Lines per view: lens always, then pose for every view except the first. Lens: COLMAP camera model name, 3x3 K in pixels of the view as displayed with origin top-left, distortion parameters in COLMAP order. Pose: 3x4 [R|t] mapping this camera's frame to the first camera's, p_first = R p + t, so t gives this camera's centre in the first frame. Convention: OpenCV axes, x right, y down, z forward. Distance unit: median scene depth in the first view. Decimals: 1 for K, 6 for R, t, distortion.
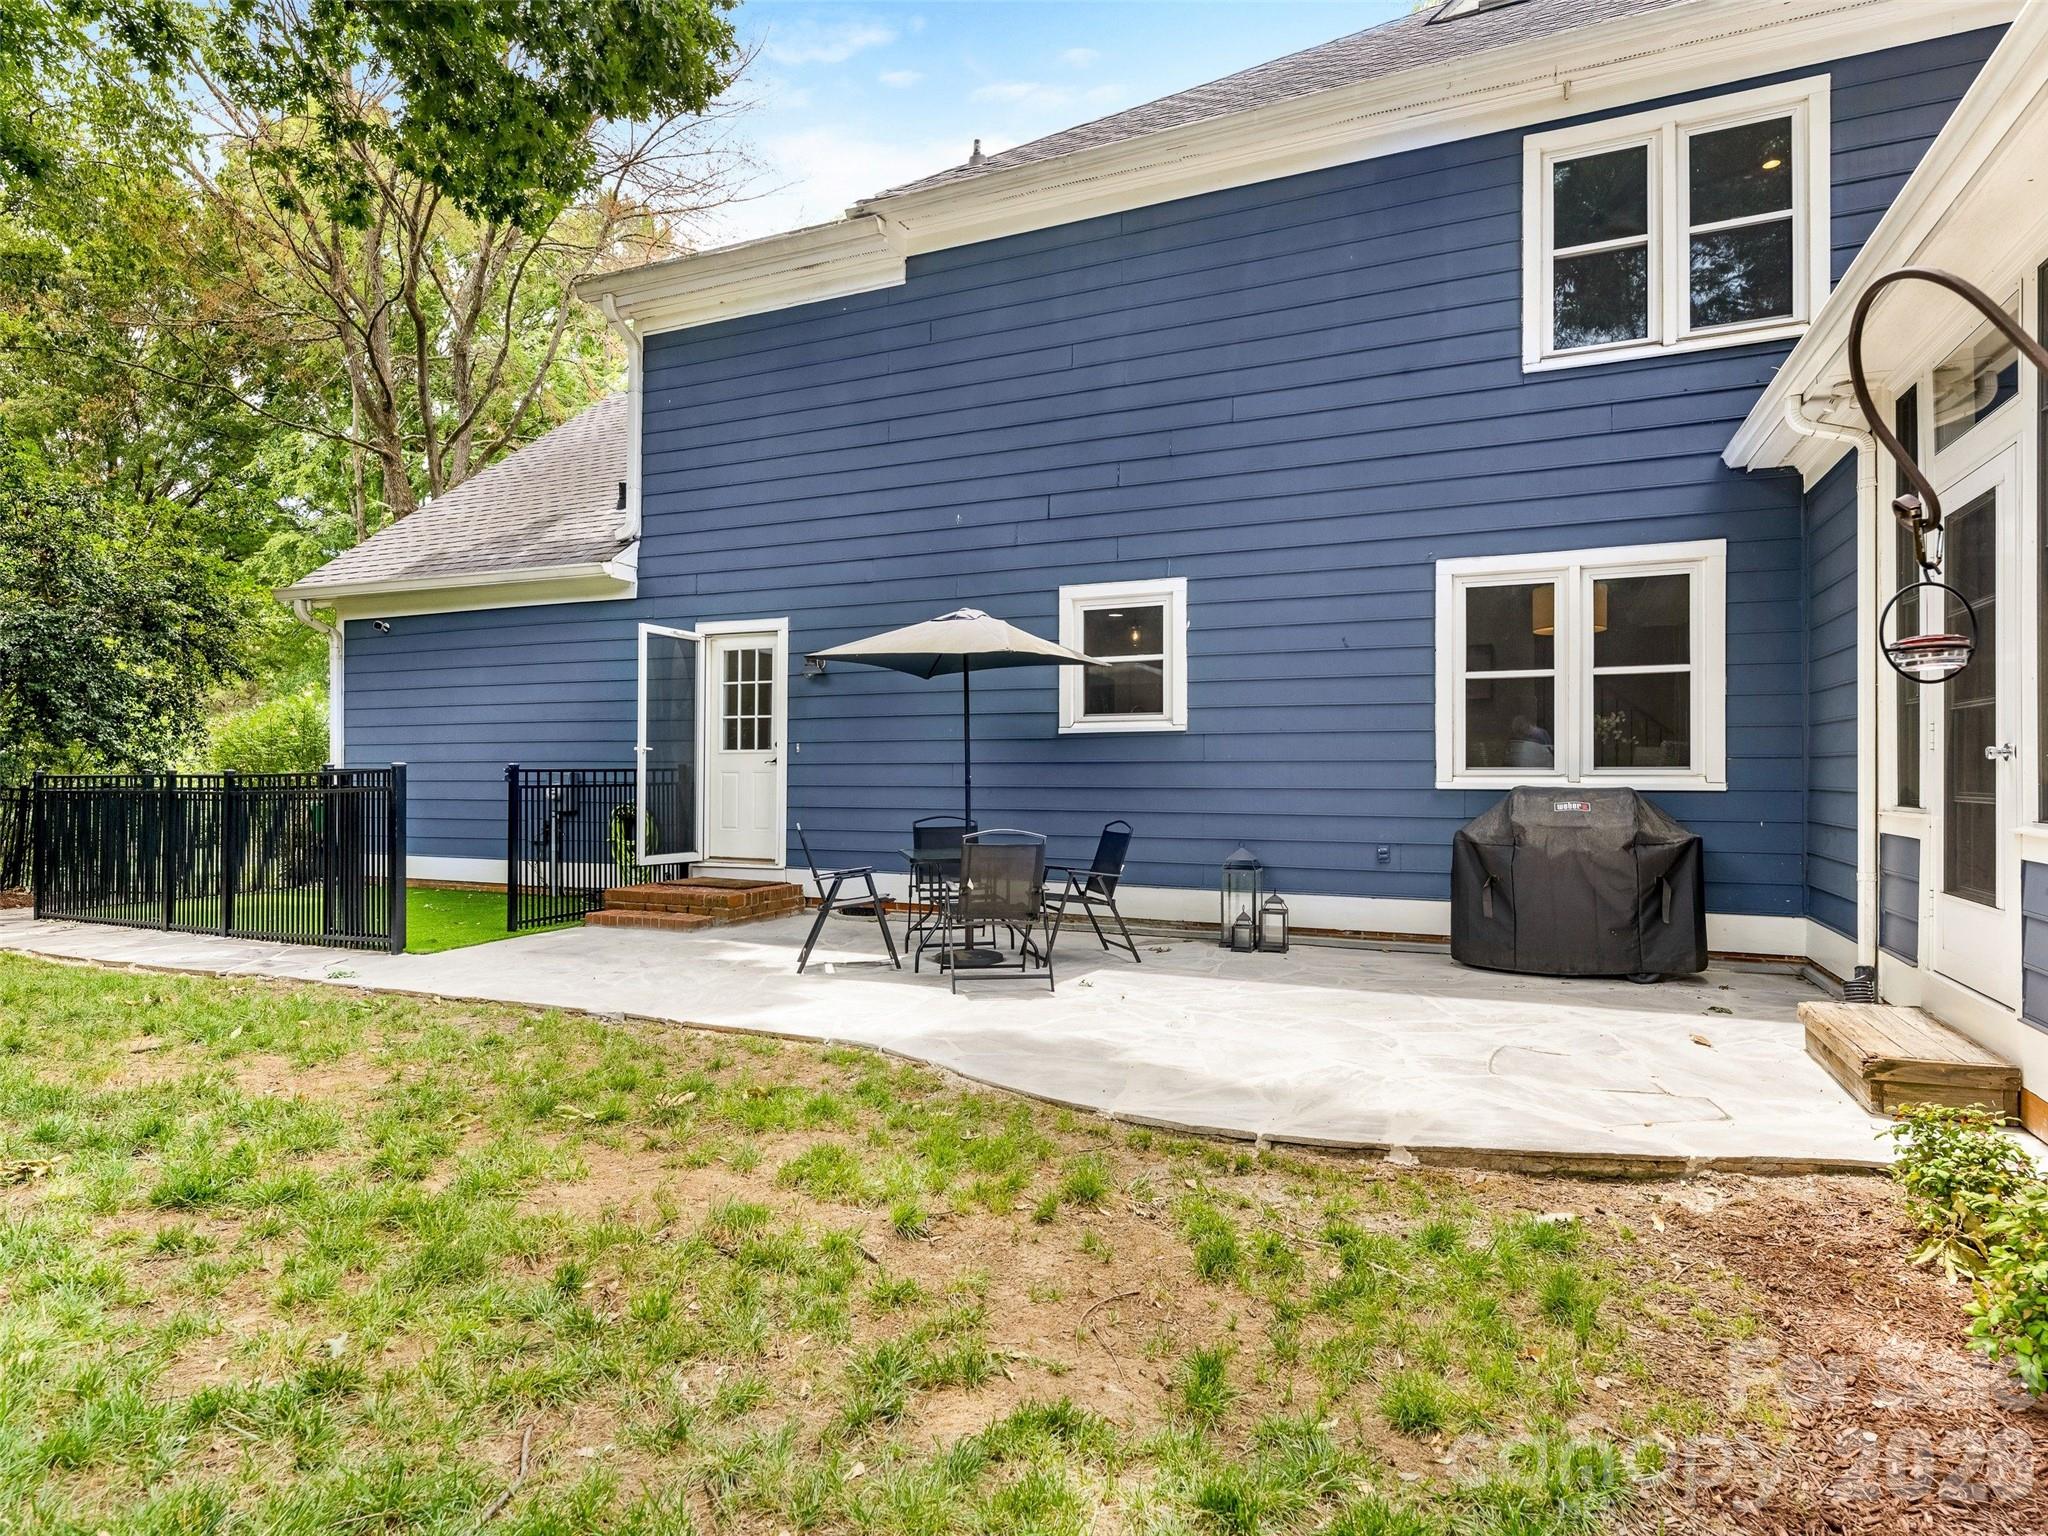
lens RADIAL K [[1126.2, 0, 1026.0], [0, 1126.2, 764.3], [0, 0, 1]] dist [-0.000675, 0.001169]
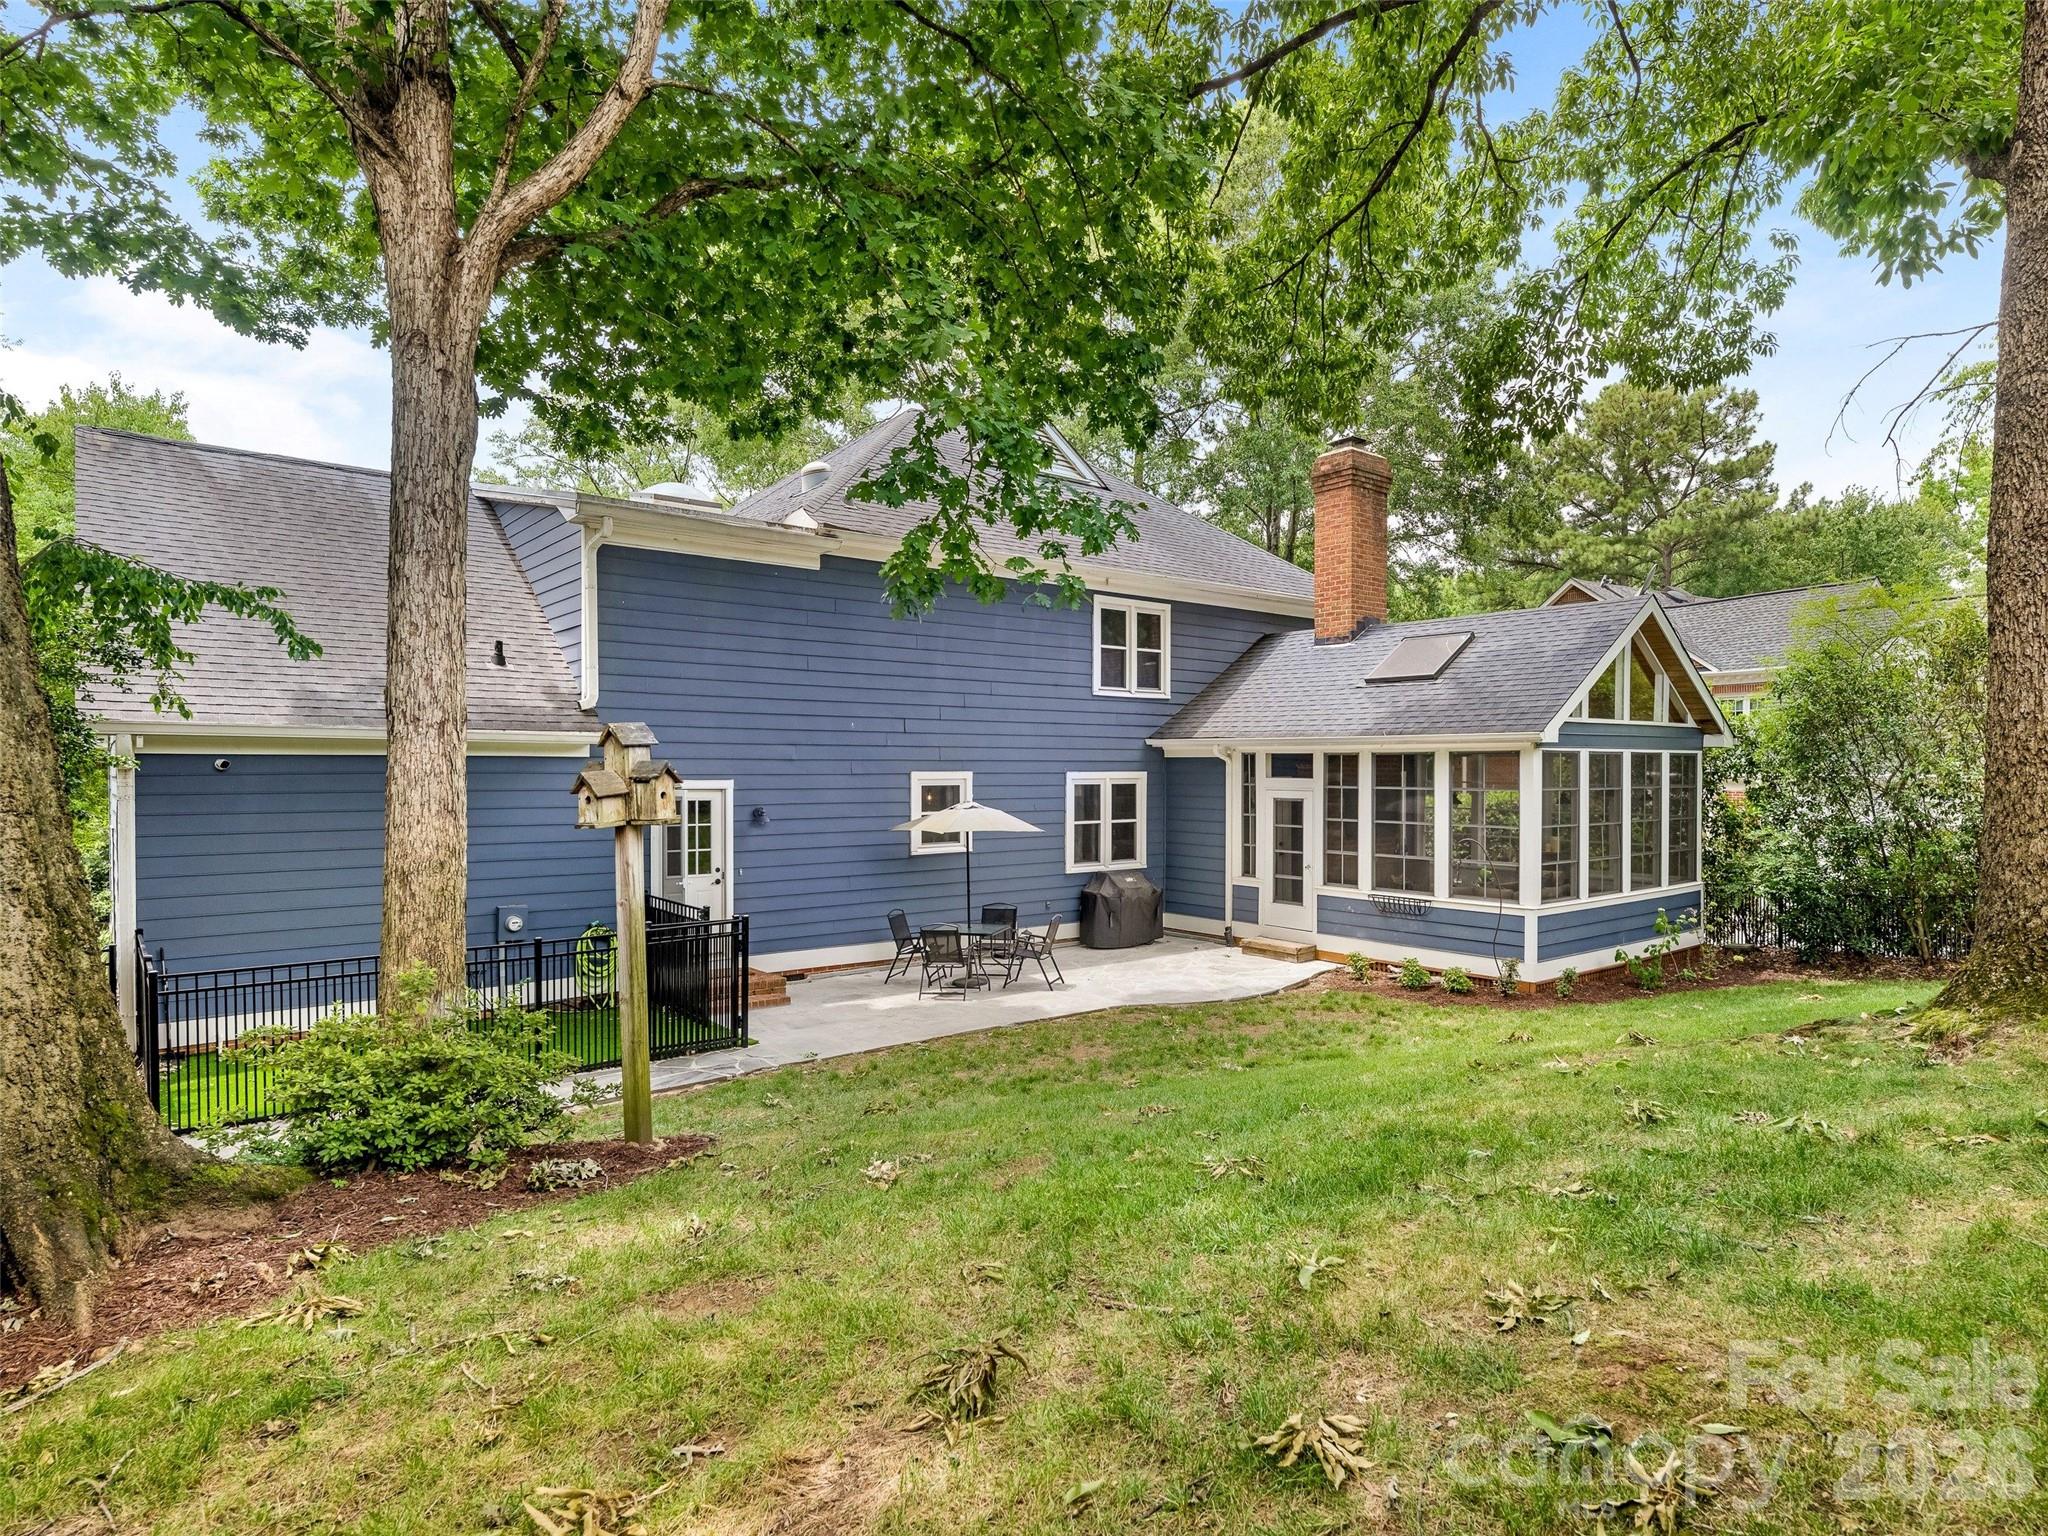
lens RADIAL K [[1126.2, 0, 1022.7], [0, 1126.2, 771.1], [0, 0, 1]] dist [-0.000675, 0.001169]
pose [[0.474534, -0.004709, 0.880225, -1.697594], [-0.007639, 0.999926, 0.009468, -0.208332], [-0.880204, -0.011217, 0.474463, 0.011395]]
